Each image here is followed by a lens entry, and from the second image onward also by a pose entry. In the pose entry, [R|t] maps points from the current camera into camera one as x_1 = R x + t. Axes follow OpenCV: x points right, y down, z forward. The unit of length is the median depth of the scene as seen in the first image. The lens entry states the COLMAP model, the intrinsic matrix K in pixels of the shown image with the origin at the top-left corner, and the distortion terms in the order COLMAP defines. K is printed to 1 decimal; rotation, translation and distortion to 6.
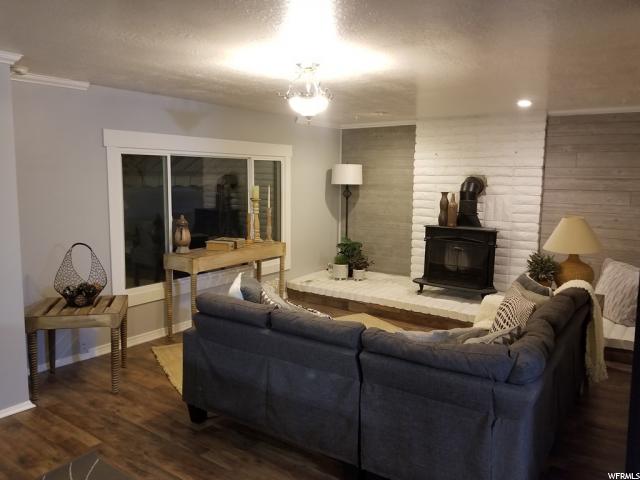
lens RADIAL K [[498.9, 0, 319.2], [0, 498.9, 224.9], [0, 0, 1]] dist [0.068147, -0.125891]
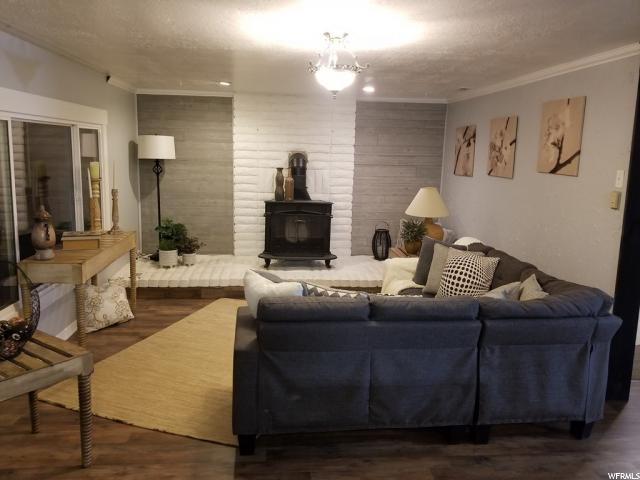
lens RADIAL K [[498.9, 0, 319.2], [0, 498.9, 224.9], [0, 0, 1]] dist [0.068147, -0.125891]
pose [[0.758452, -0.085135, 0.646144, -0.361206], [0.047485, 0.996015, 0.075495, -0.022168], [-0.649996, -0.026577, 0.759472, 0.167582]]
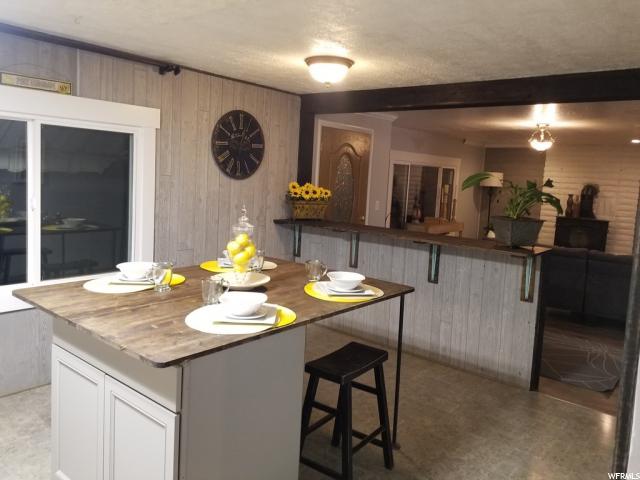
lens RADIAL K [[498.9, 0, 319.2], [0, 498.9, 224.9], [0, 0, 1]] dist [0.068147, -0.125891]
pose [[0.997271, 0.047018, -0.056927, -0.408680], [-0.047333, 0.998870, -0.004205, 0.067327], [0.056665, 0.006888, 0.998369, -0.539114]]
